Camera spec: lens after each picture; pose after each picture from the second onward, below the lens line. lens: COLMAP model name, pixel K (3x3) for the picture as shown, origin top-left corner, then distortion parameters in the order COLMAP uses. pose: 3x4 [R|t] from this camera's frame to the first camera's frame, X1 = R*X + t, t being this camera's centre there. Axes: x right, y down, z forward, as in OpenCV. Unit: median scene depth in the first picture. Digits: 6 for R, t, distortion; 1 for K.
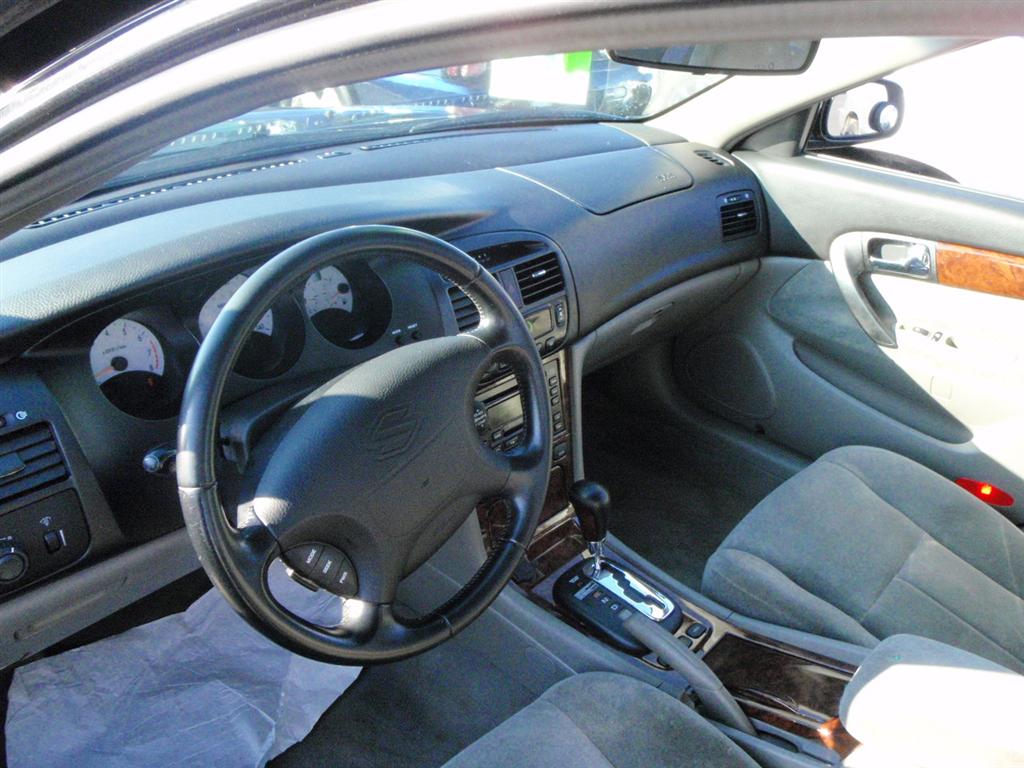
lens RADIAL K [[932.0, 0, 512.0], [0, 932.0, 384.0], [0, 0, 1]] dist [-0.065472, 0.004926]
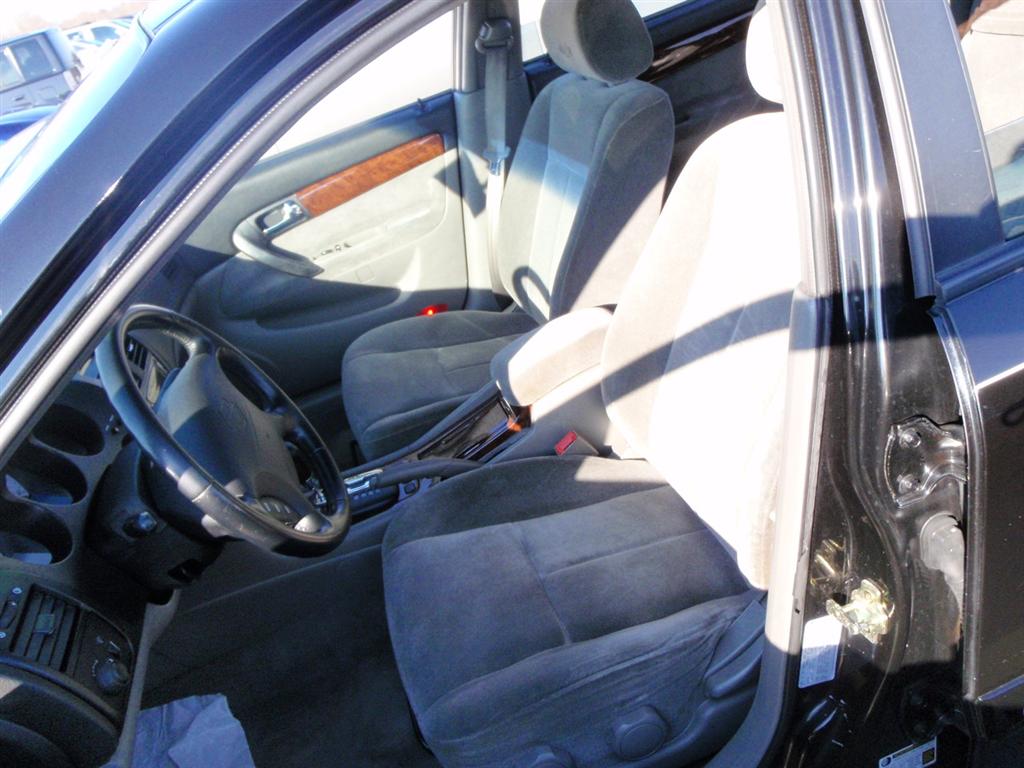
lens RADIAL K [[932.0, 0, 512.0], [0, 932.0, 384.0], [0, 0, 1]] dist [-0.065472, 0.004926]
pose [[0.528086, -0.598130, 0.602798, -0.368107], [0.641774, 0.745961, 0.177954, 0.021007], [-0.556104, 0.292886, 0.777796, -0.182832]]
